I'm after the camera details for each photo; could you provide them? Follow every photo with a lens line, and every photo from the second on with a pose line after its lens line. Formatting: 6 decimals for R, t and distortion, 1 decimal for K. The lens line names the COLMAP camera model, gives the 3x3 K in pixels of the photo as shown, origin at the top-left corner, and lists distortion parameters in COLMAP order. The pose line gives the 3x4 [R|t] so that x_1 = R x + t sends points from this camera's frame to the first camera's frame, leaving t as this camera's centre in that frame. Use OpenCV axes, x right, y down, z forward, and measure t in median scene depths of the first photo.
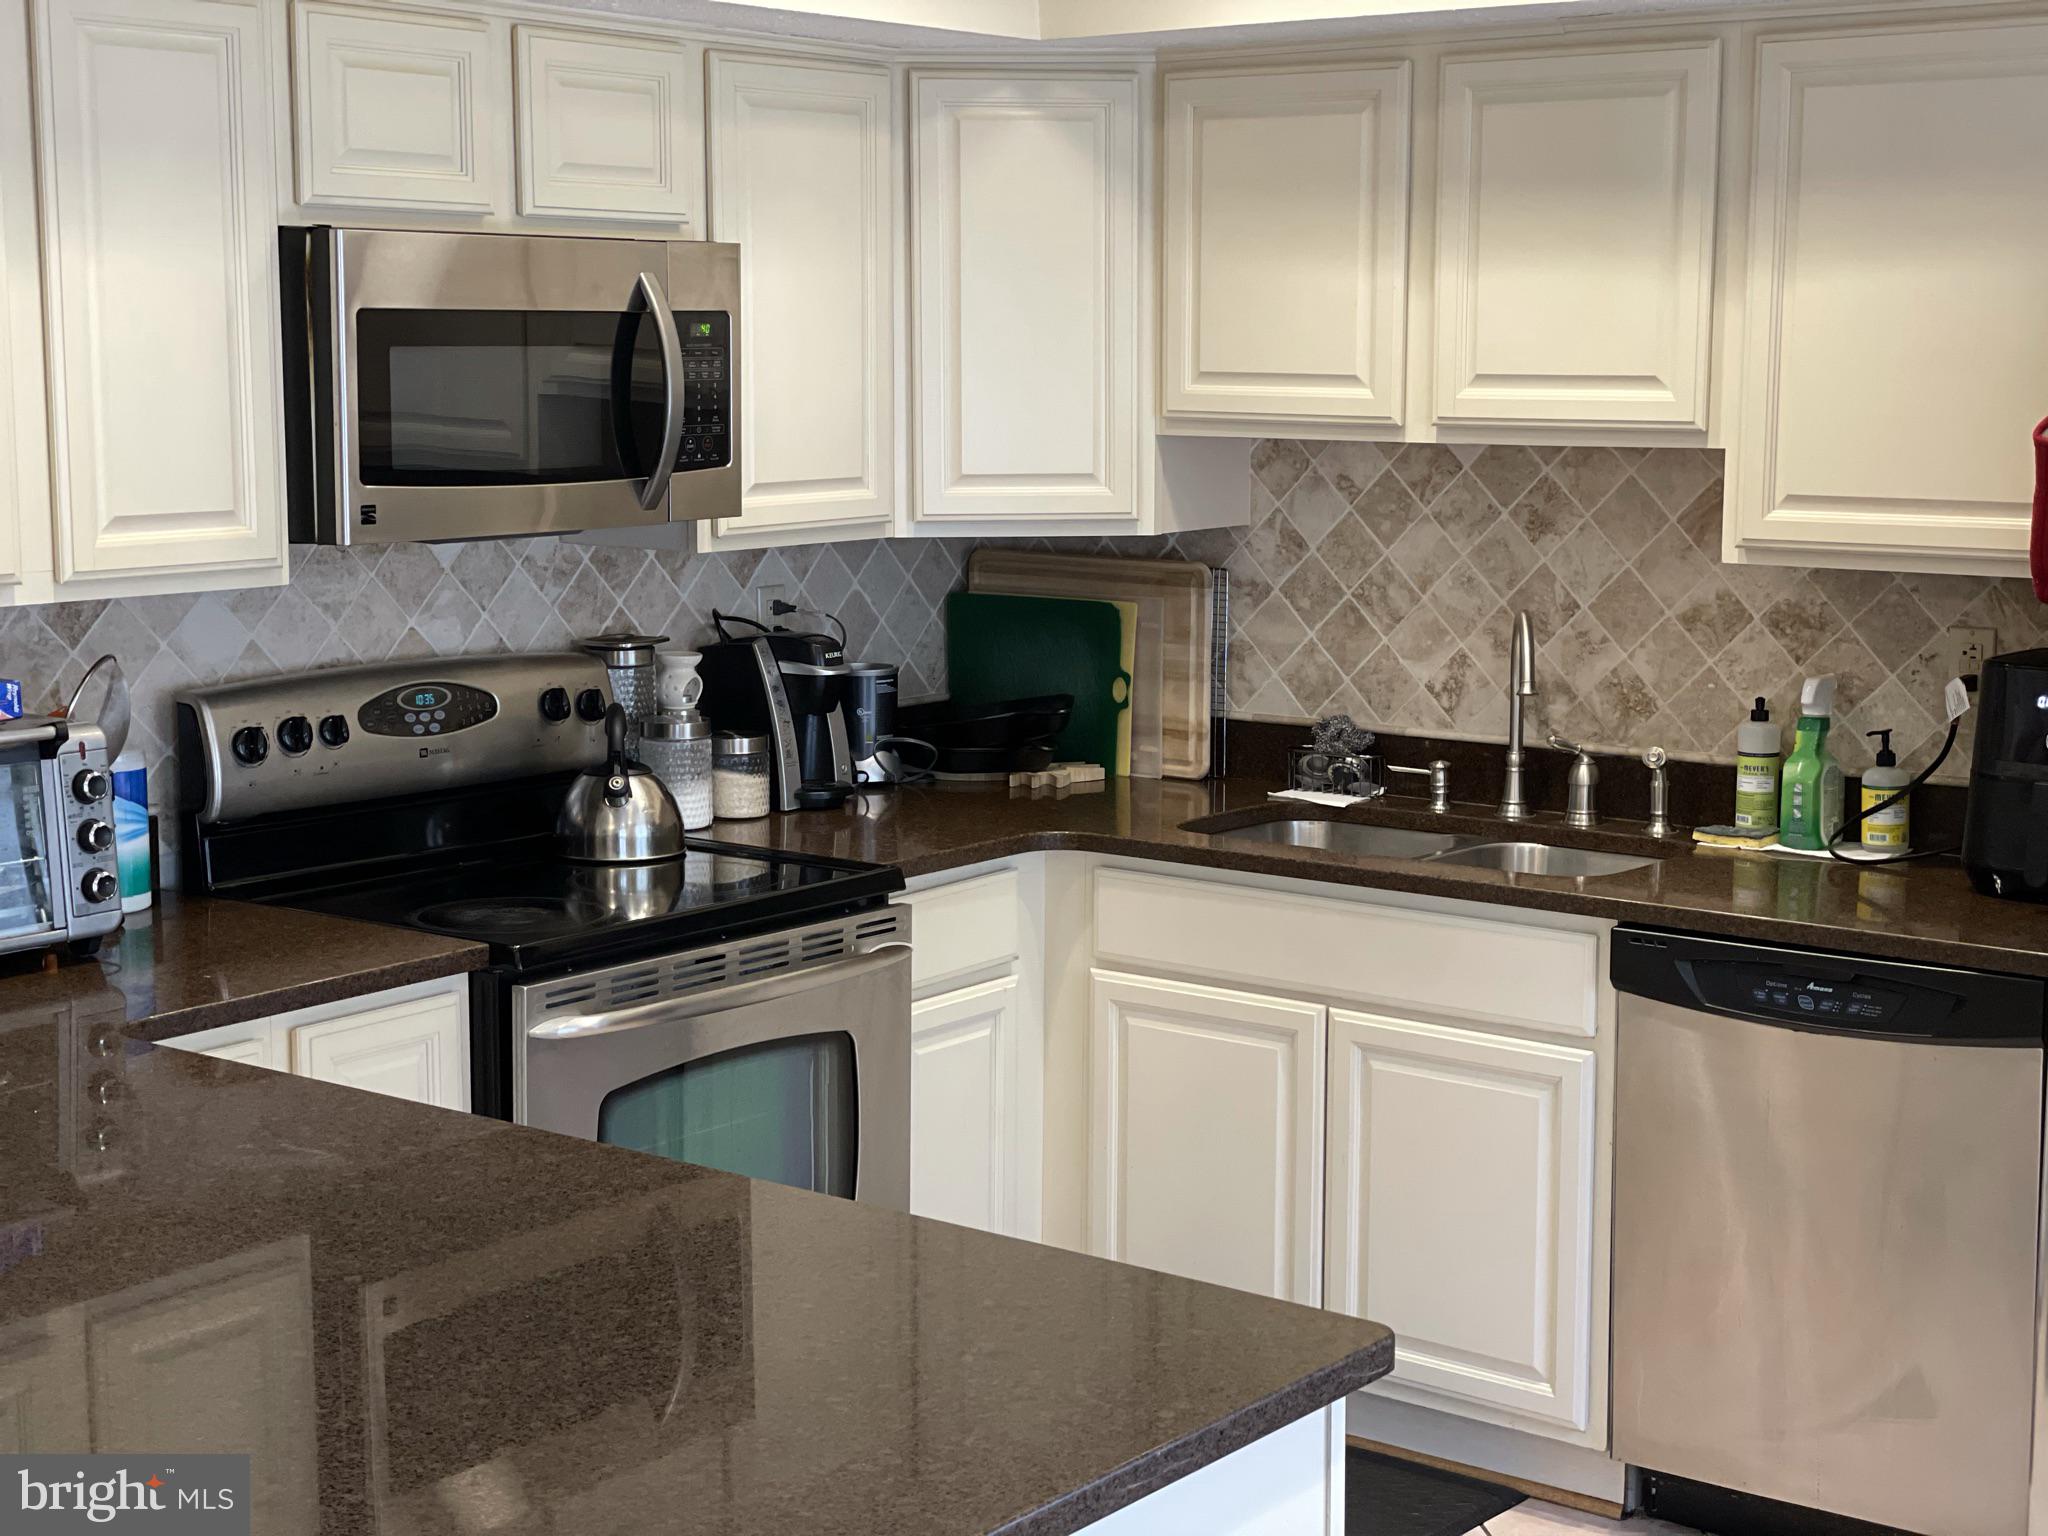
lens RADIAL K [[3105.5, 0, 1023.9], [0, 3105.5, 756.6], [0, 0, 1]] dist [0.187894, 0.000000]
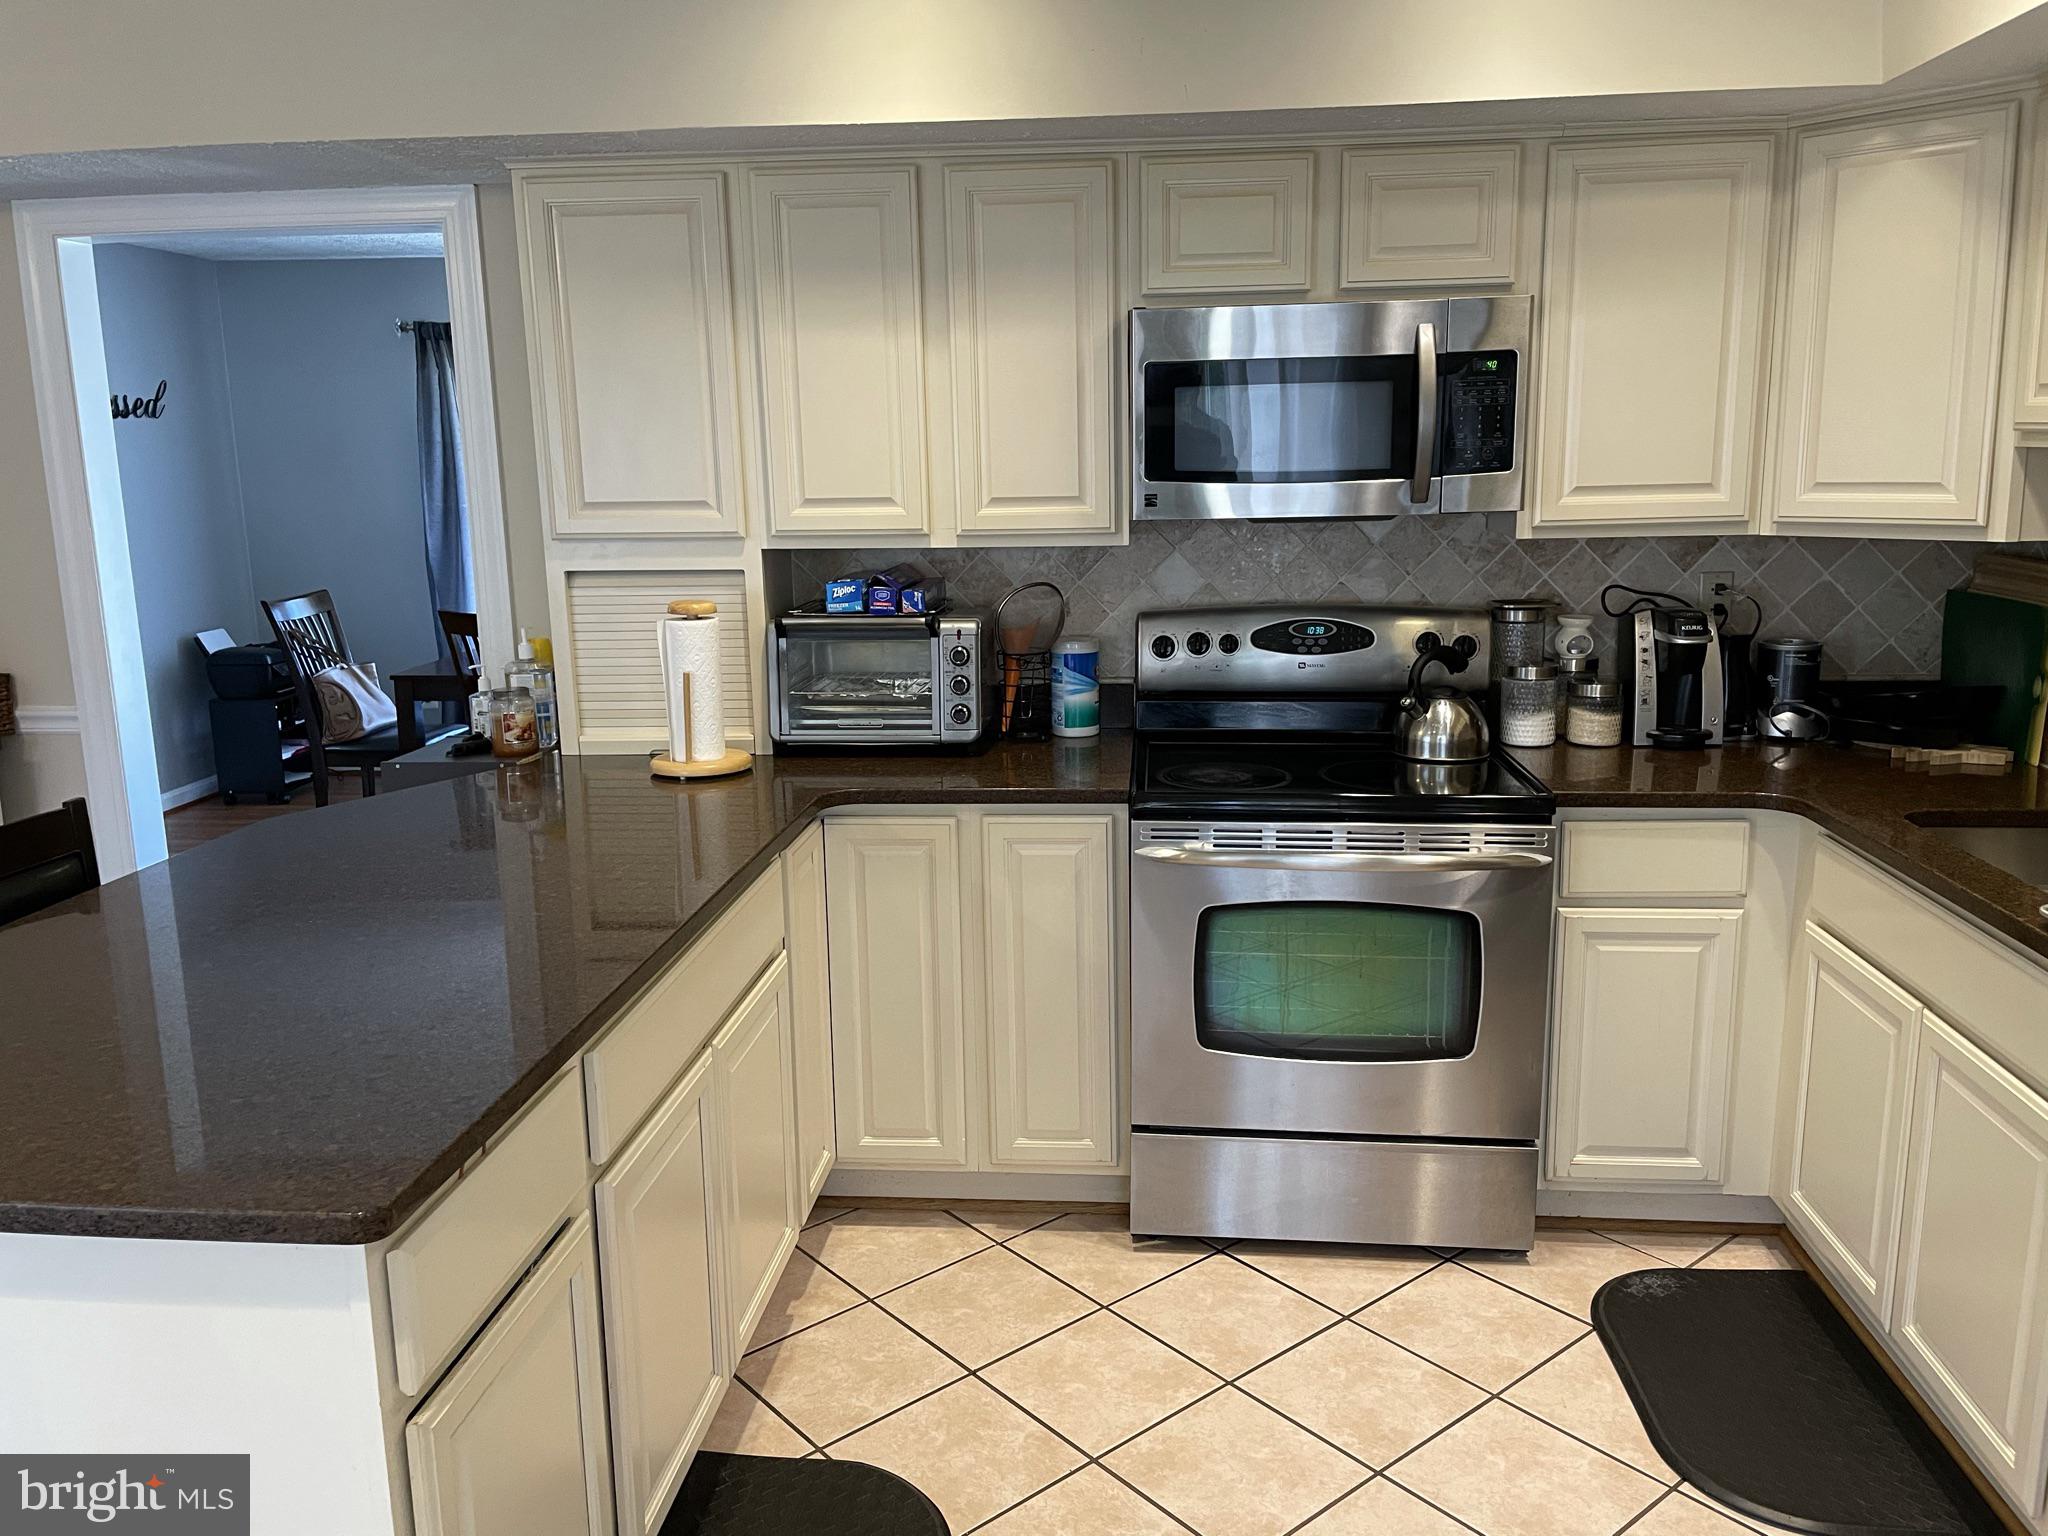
lens RADIAL K [[1545.5, 0, 1026.0], [0, 1545.5, 779.0], [0, 0, 1]] dist [0.036587, -0.058675]
pose [[0.521324, 0.166959, -0.836867, 0.342548], [-0.095130, 0.985932, 0.137437, -0.034230], [0.848040, 0.007962, 0.529872, 0.457534]]
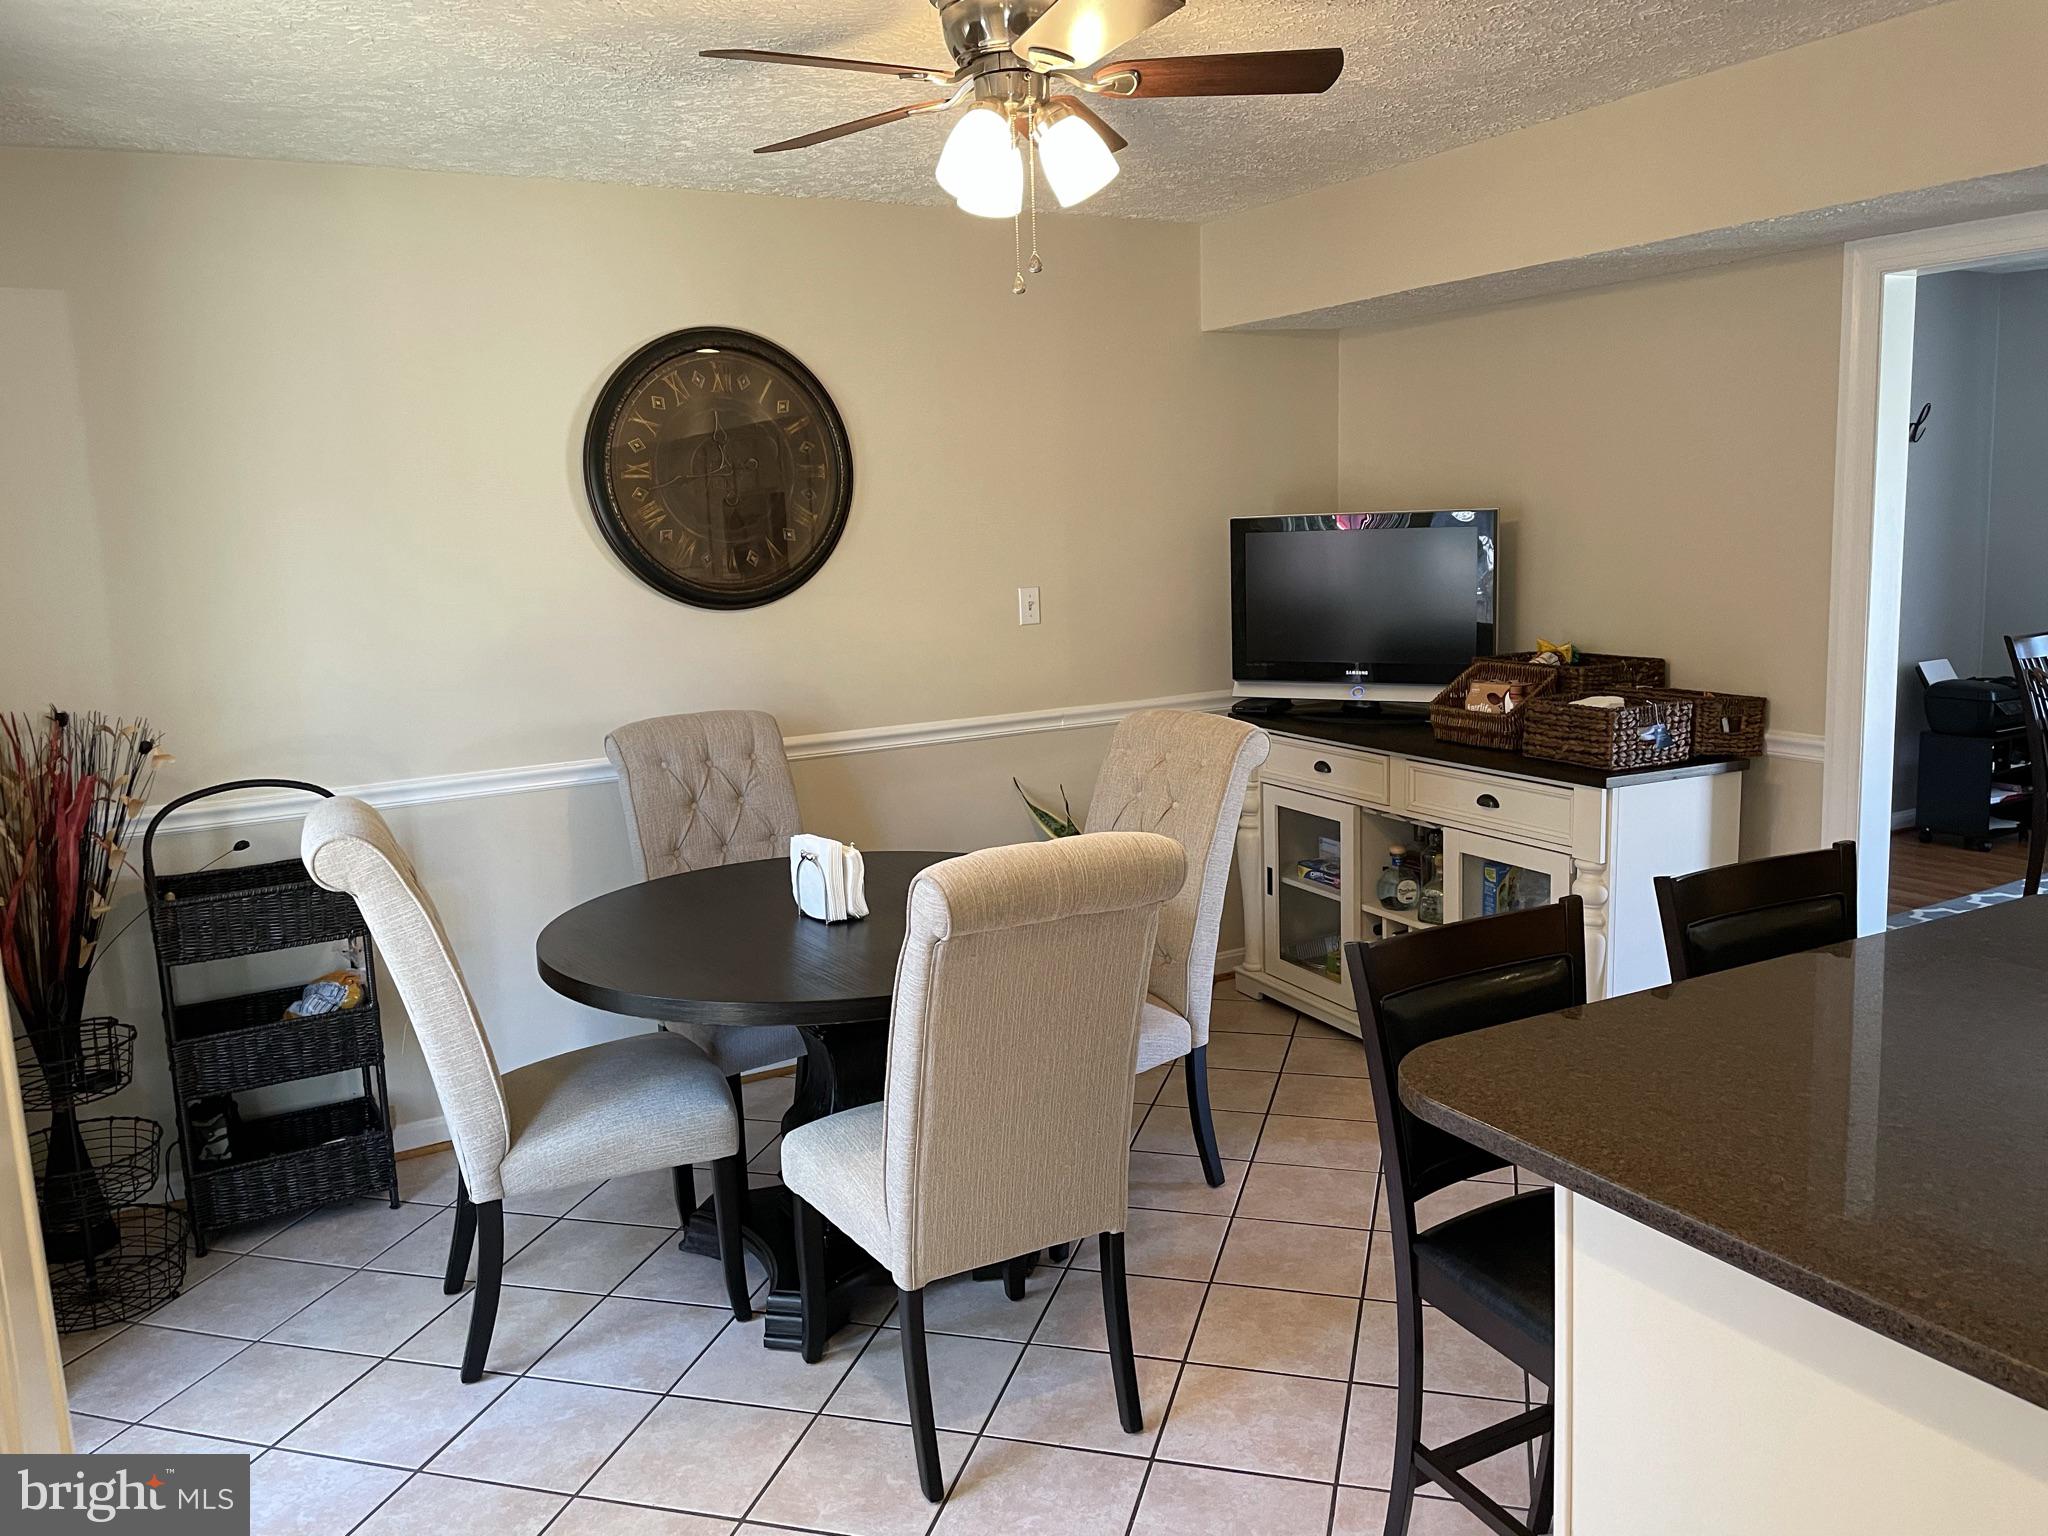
lens RADIAL K [[1545.5, 0, 1032.5], [0, 1545.5, 766.0], [0, 0, 1]] dist [0.036587, -0.058675]
pose [[-0.412196, 0.164463, -0.896128, 0.320772], [-0.079500, 0.973329, 0.215200, -0.040003], [0.907620, 0.159946, -0.388128, 0.419807]]
